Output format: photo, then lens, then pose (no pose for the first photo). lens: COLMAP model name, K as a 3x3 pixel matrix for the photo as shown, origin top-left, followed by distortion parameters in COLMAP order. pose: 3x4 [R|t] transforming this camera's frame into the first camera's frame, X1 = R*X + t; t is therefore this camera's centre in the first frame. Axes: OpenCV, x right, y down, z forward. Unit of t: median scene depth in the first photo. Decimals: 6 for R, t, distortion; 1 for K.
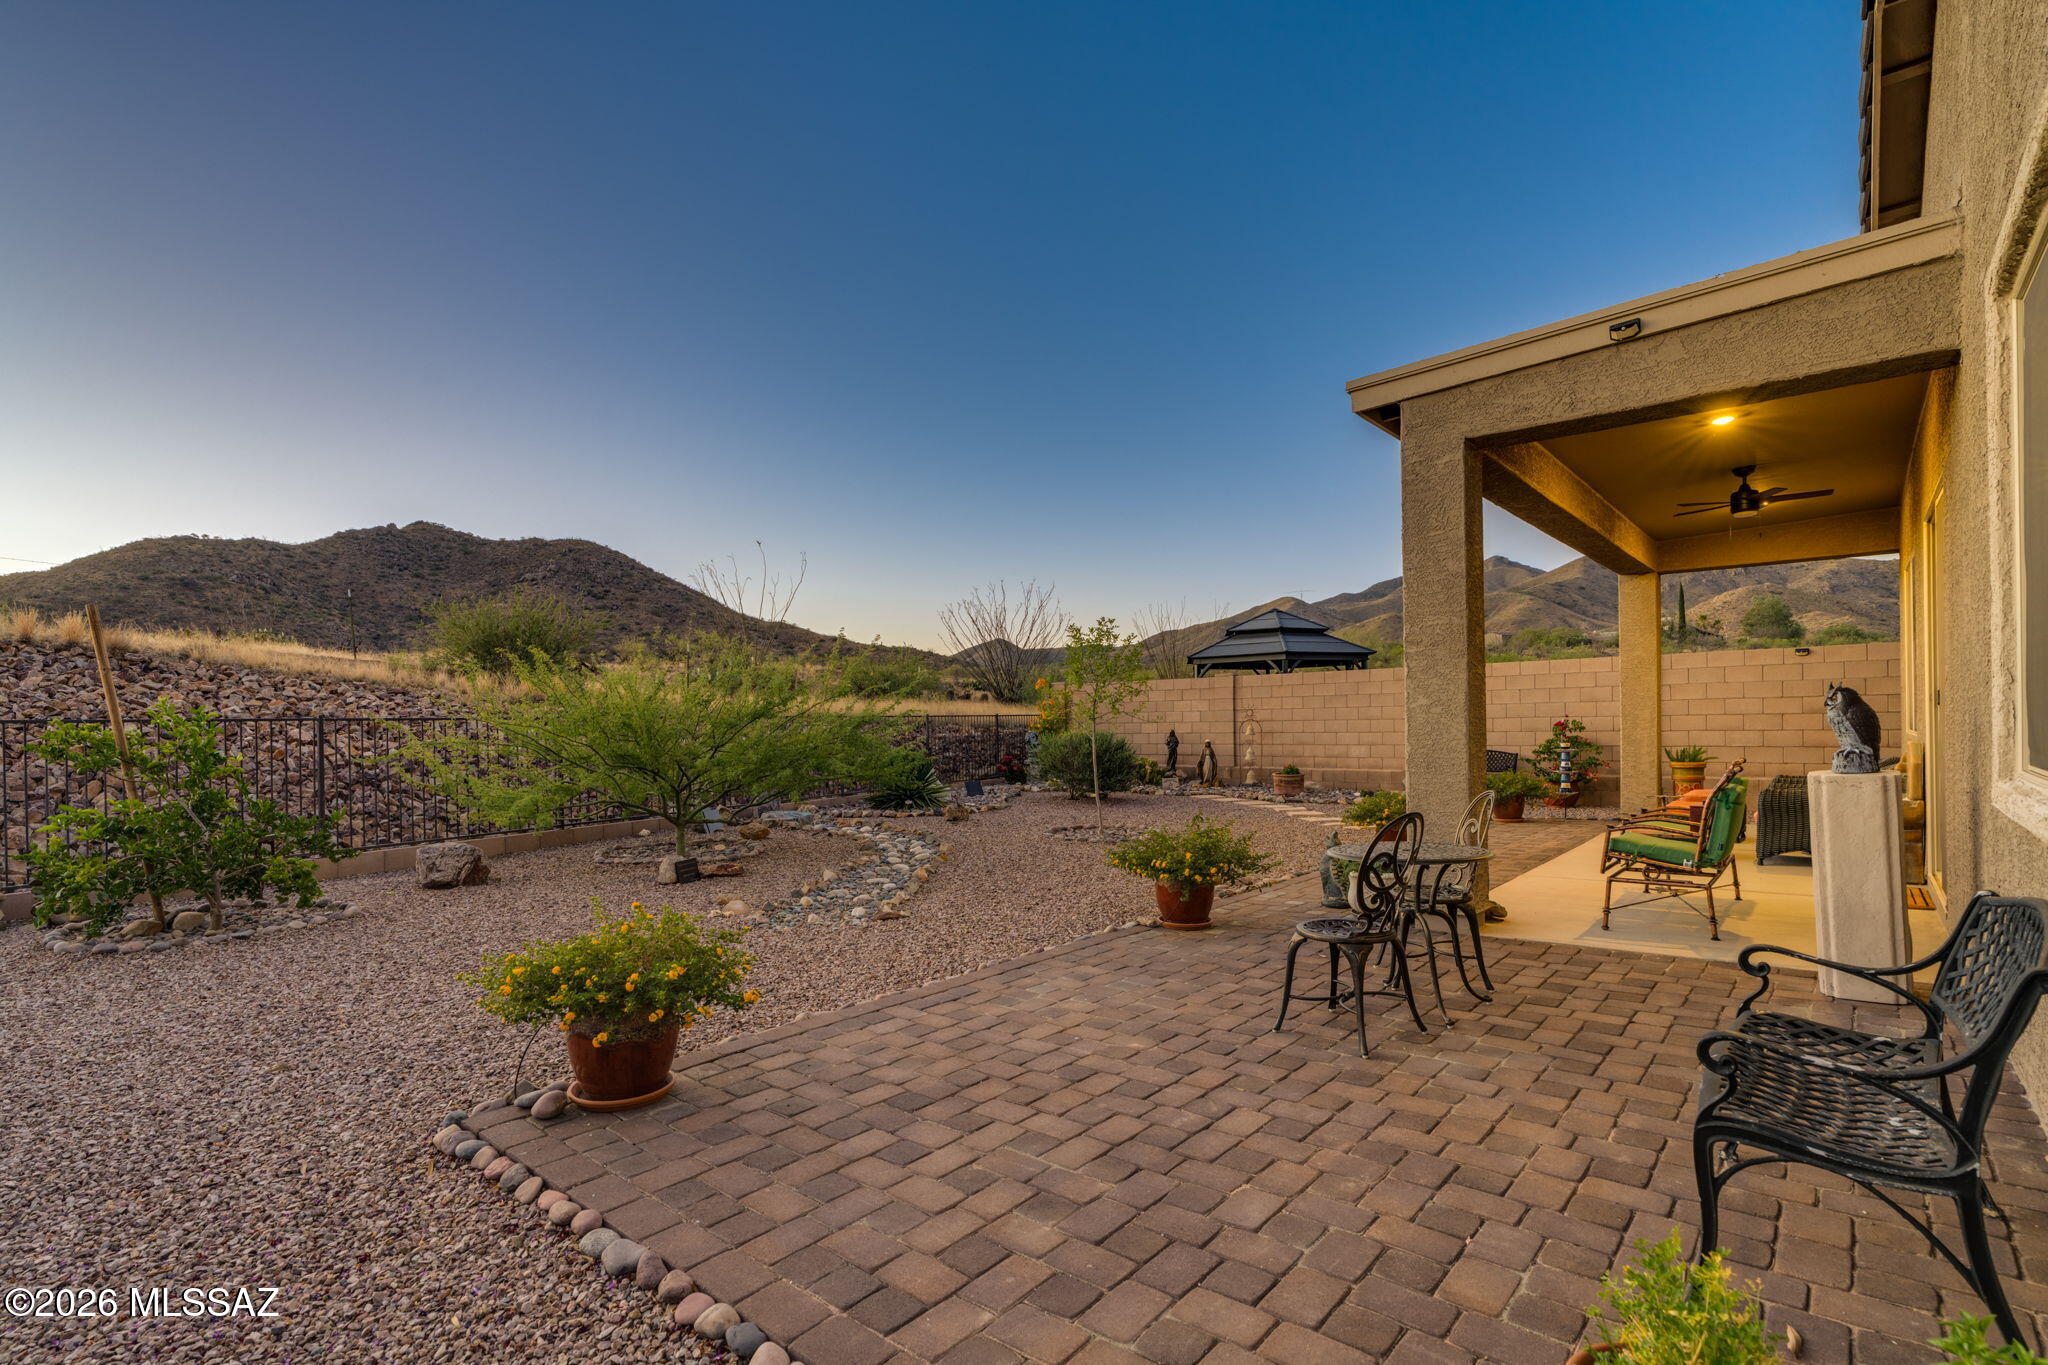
lens RADIAL K [[934.5, 0, 979.1], [0, 934.5, 763.2], [0, 0, 1]] dist [-0.004157, -0.000561]
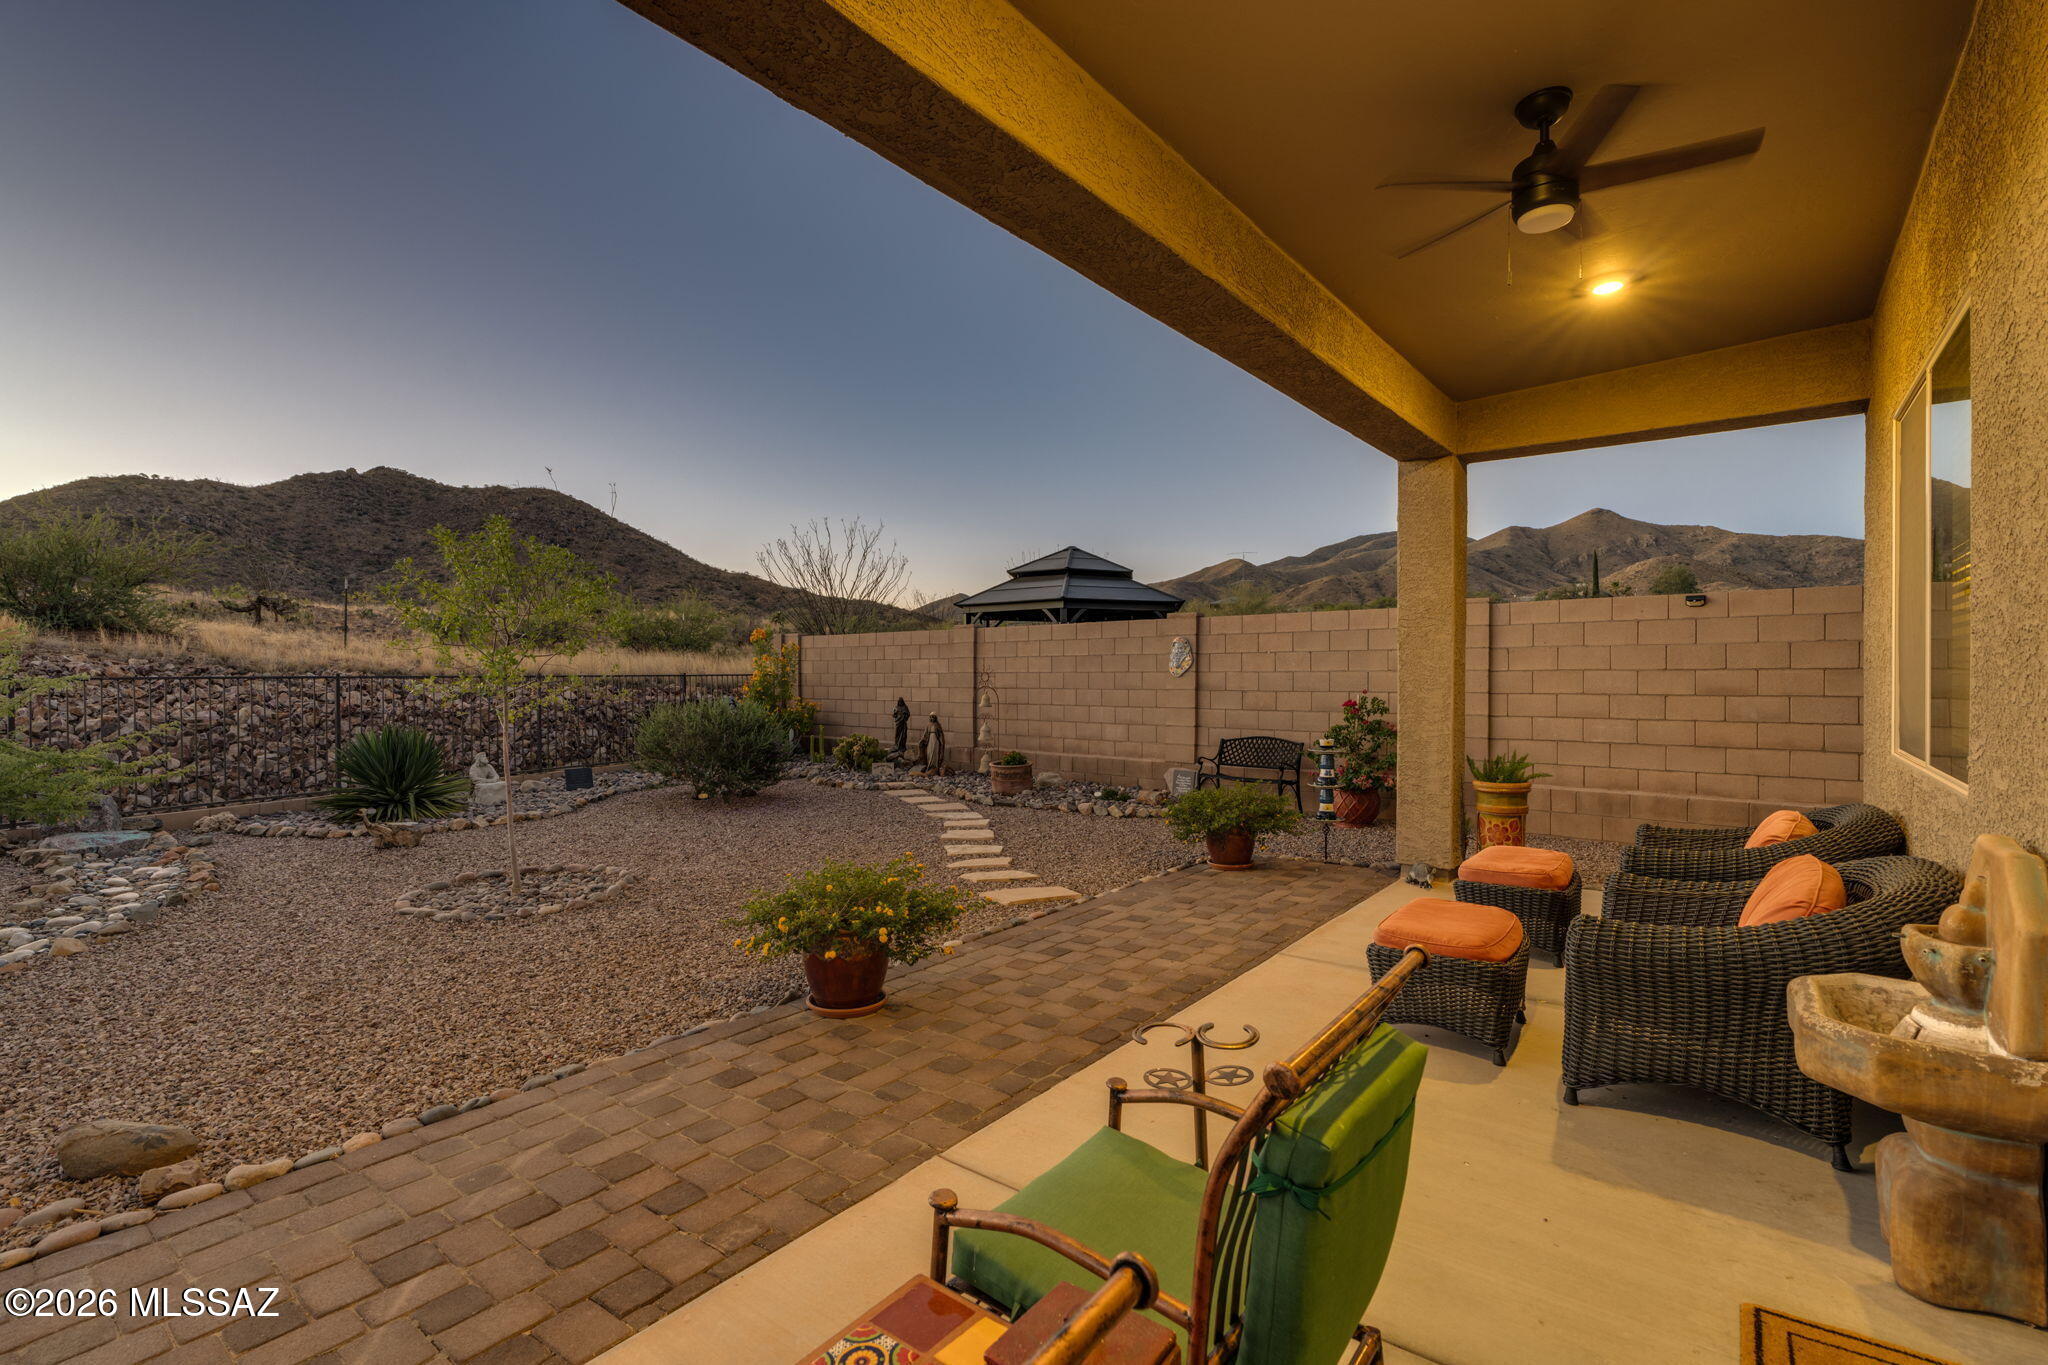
lens RADIAL K [[934.5, 0, 979.4], [0, 934.5, 696.8], [0, 0, 1]] dist [-0.004157, -0.000561]
pose [[0.998071, 0.013926, 0.060493, 0.261765], [-0.012668, 0.999697, -0.021128, -0.024248], [-0.060769, 0.020321, 0.997945, 0.287710]]
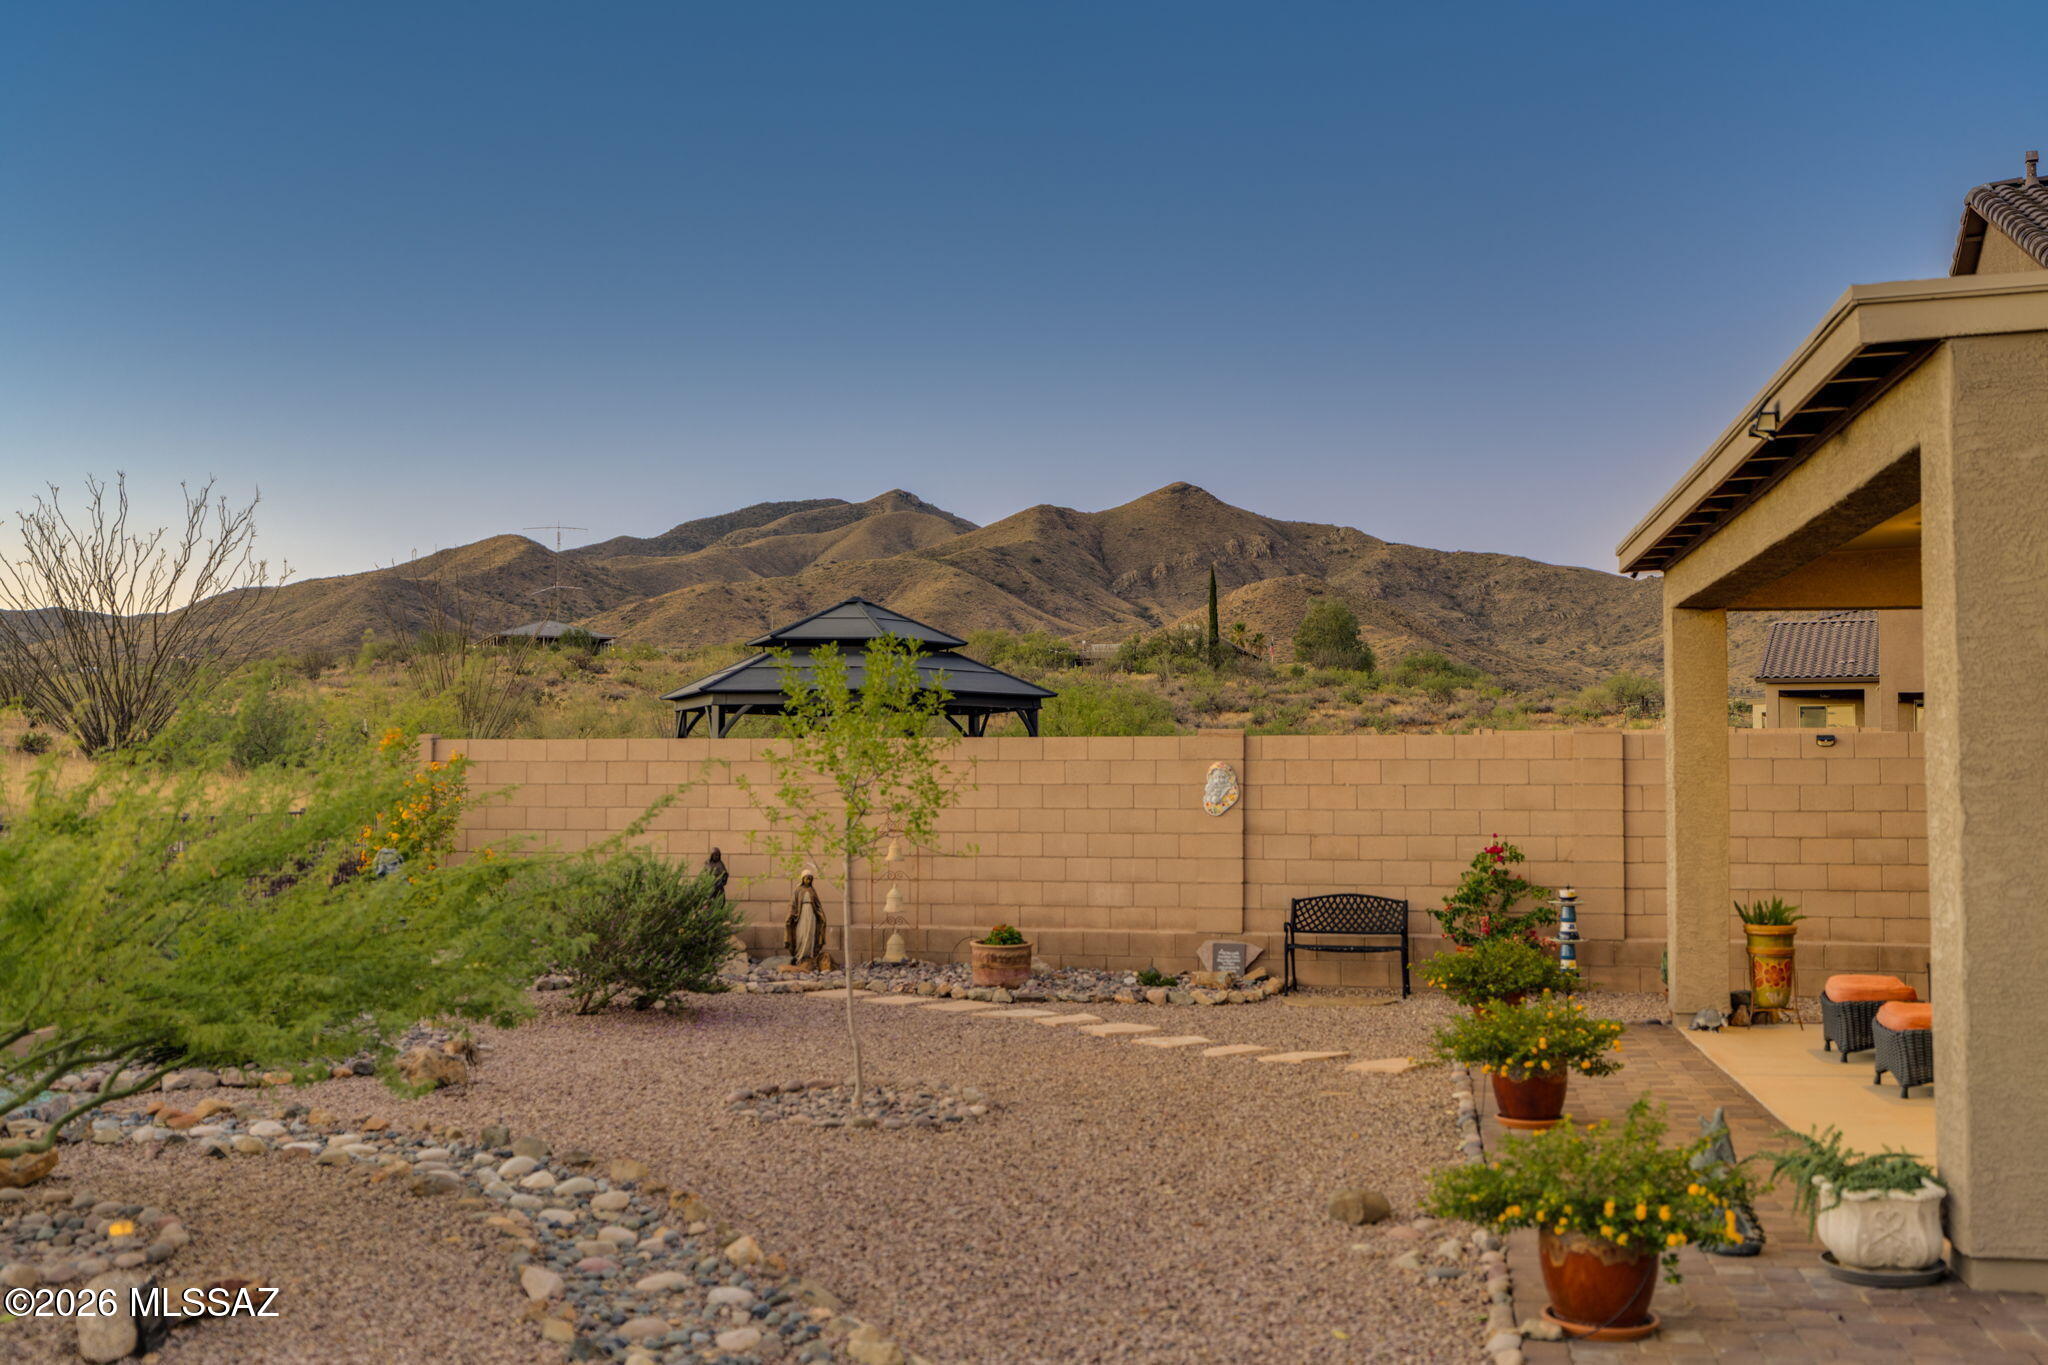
lens RADIAL K [[2008.5, 0, 977.0], [0, 2008.5, 794.1], [0, 0, 1]] dist [0.009908, 0.000000]
pose [[0.859432, 0.014396, 0.511048, -0.220574], [0.007915, 0.999109, -0.041455, -0.023138], [-0.511189, 0.039672, 0.858552, 0.095816]]
